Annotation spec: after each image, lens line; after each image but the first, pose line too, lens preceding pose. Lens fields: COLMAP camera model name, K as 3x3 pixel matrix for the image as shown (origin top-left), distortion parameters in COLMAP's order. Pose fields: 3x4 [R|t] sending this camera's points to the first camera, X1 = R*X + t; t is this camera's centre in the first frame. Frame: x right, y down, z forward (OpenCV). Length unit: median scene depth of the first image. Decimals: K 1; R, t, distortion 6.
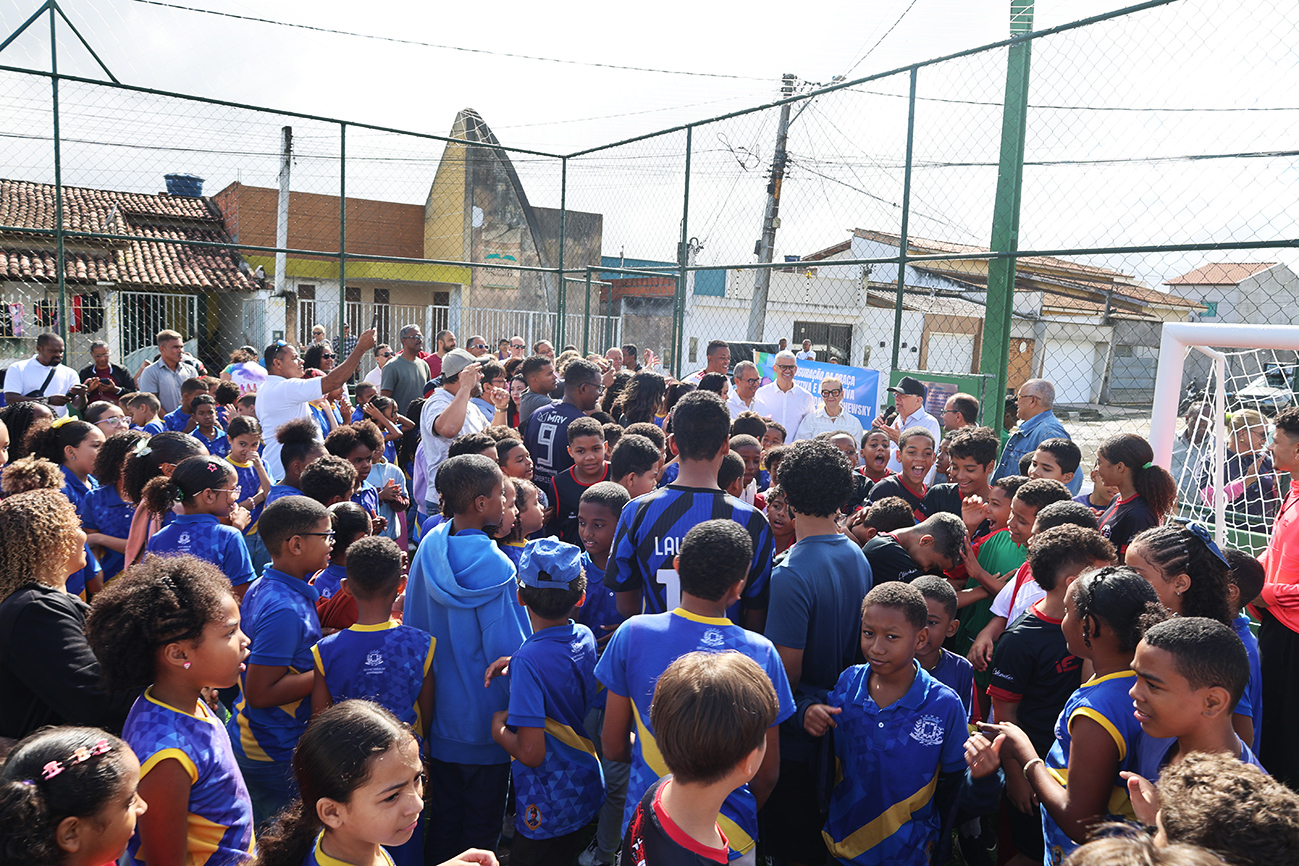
lens RADIAL K [[887.1, 0, 625.4], [0, 887.1, 433.5], [0, 0, 1]] dist [-0.004367, -0.001801]
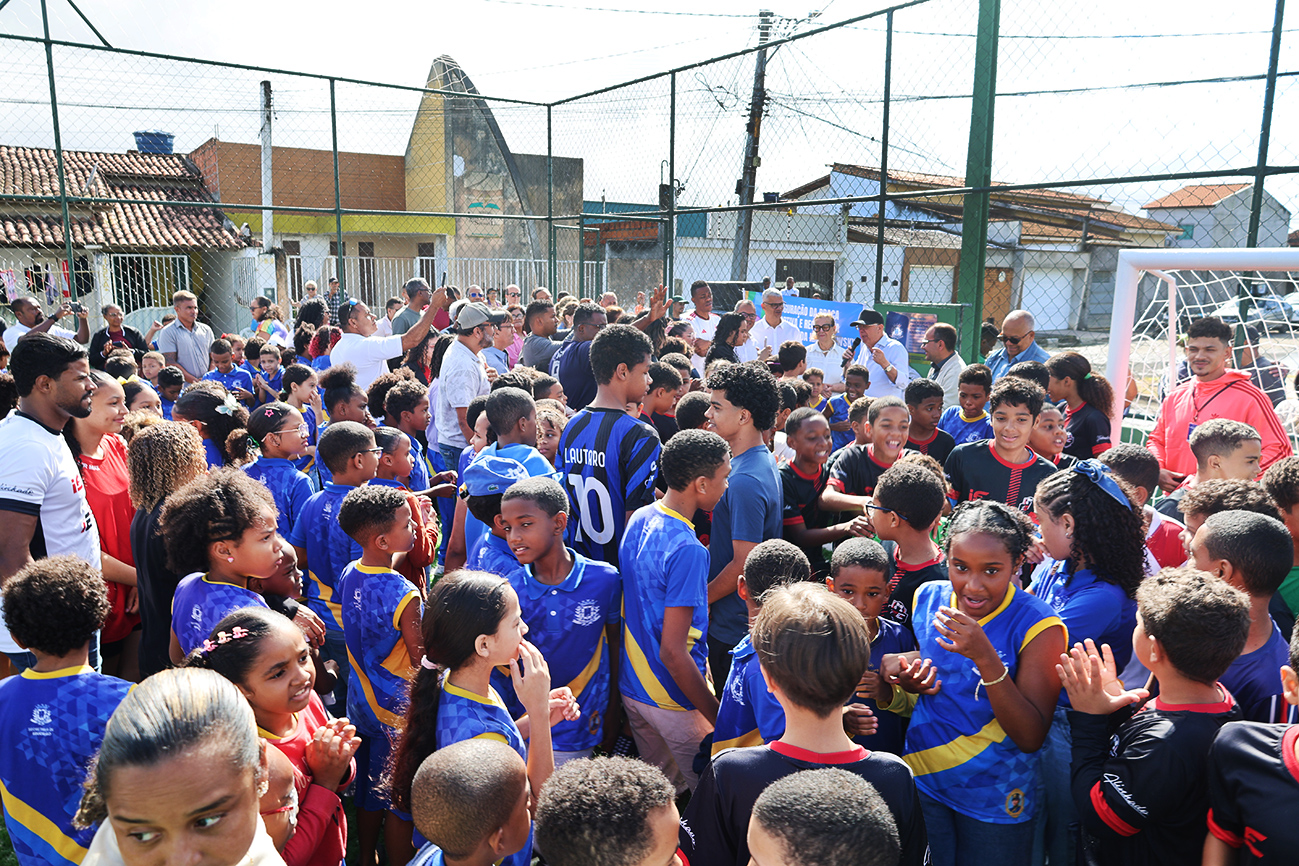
lens RADIAL K [[897.7, 0, 628.1], [0, 897.7, 432.7], [0, 0, 1]] dist [0.000287, 0.003802]
pose [[0.998906, -0.041279, 0.021966, -0.011512], [0.039921, 0.997458, 0.059032, 0.003754], [-0.024347, -0.058091, 0.998014, -0.034415]]
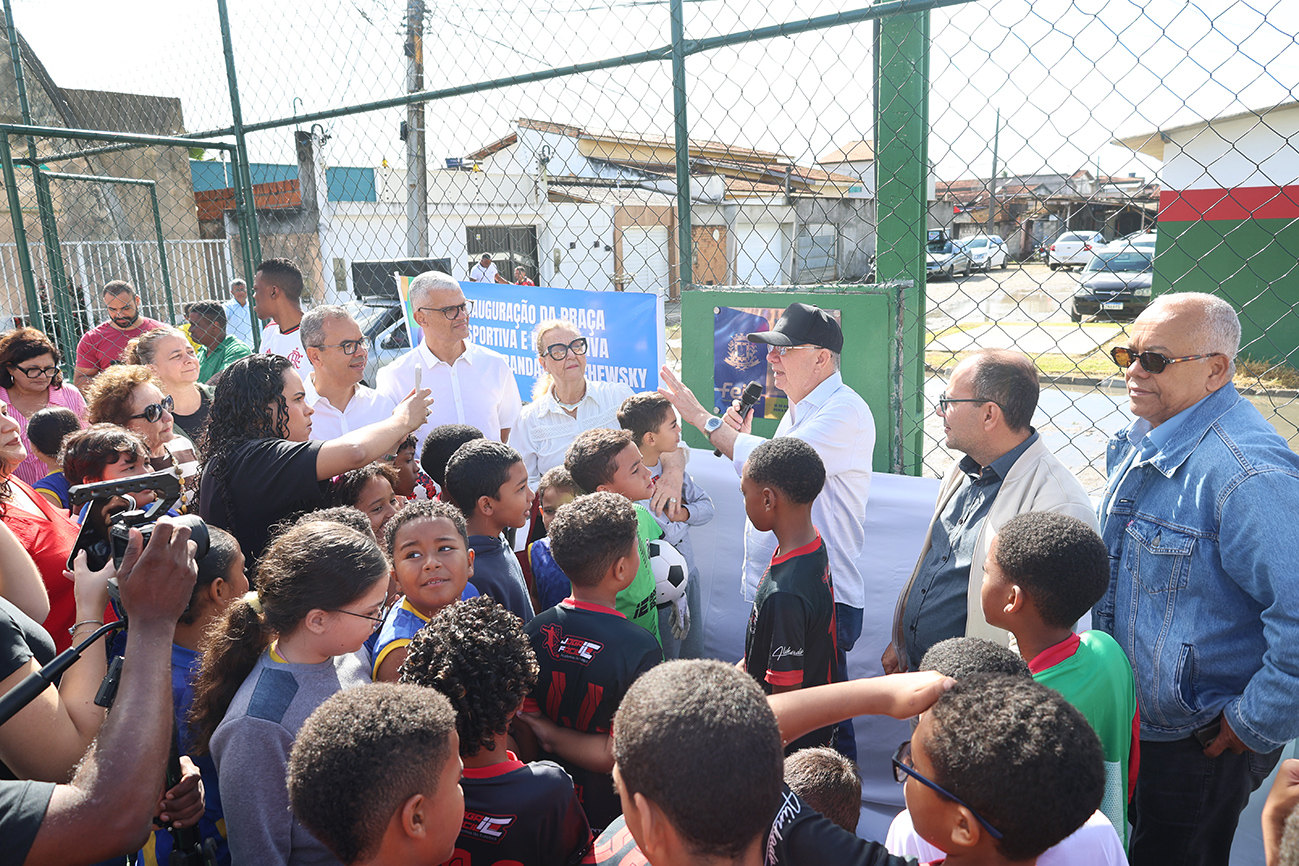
lens RADIAL K [[897.7, 0, 628.1], [0, 897.7, 432.7], [0, 0, 1]] dist [0.000287, 0.003802]
pose [[0.932777, -0.156960, 0.324484, 0.040460], [0.125968, 0.985399, 0.114544, -0.019929], [-0.337725, -0.065970, 0.938930, 0.206263]]
